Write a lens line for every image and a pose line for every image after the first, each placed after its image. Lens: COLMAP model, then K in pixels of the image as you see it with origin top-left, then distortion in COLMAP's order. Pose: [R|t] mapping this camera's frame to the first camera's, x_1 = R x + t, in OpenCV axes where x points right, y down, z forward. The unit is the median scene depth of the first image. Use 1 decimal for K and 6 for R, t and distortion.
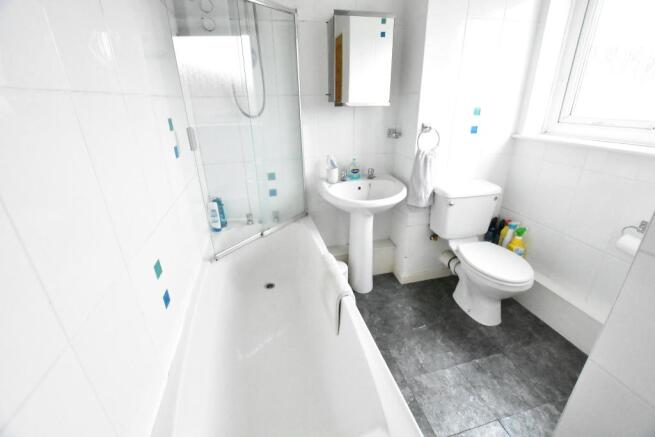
lens RADIAL K [[290.5, 0, 330.3], [0, 290.5, 218.5], [0, 0, 1]] dist [-0.029898, 0.005854]
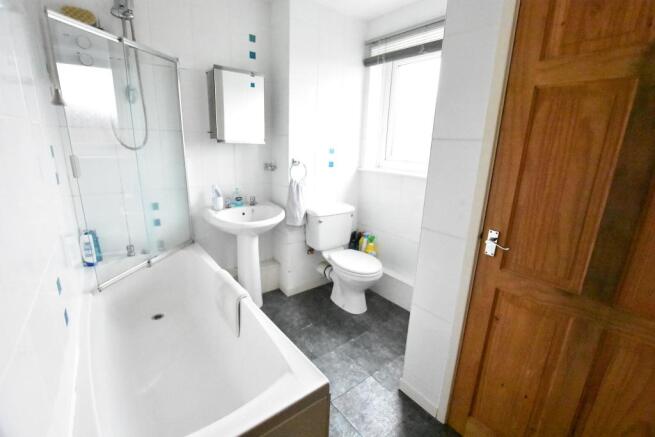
lens RADIAL K [[290.5, 0, 330.3], [0, 290.5, 218.5], [0, 0, 1]] dist [-0.029898, 0.005854]
pose [[0.910435, -0.058356, 0.409516, -0.058006], [0.110880, 0.988198, -0.105691, 0.073987], [-0.398515, 0.141632, 0.906160, -0.159198]]
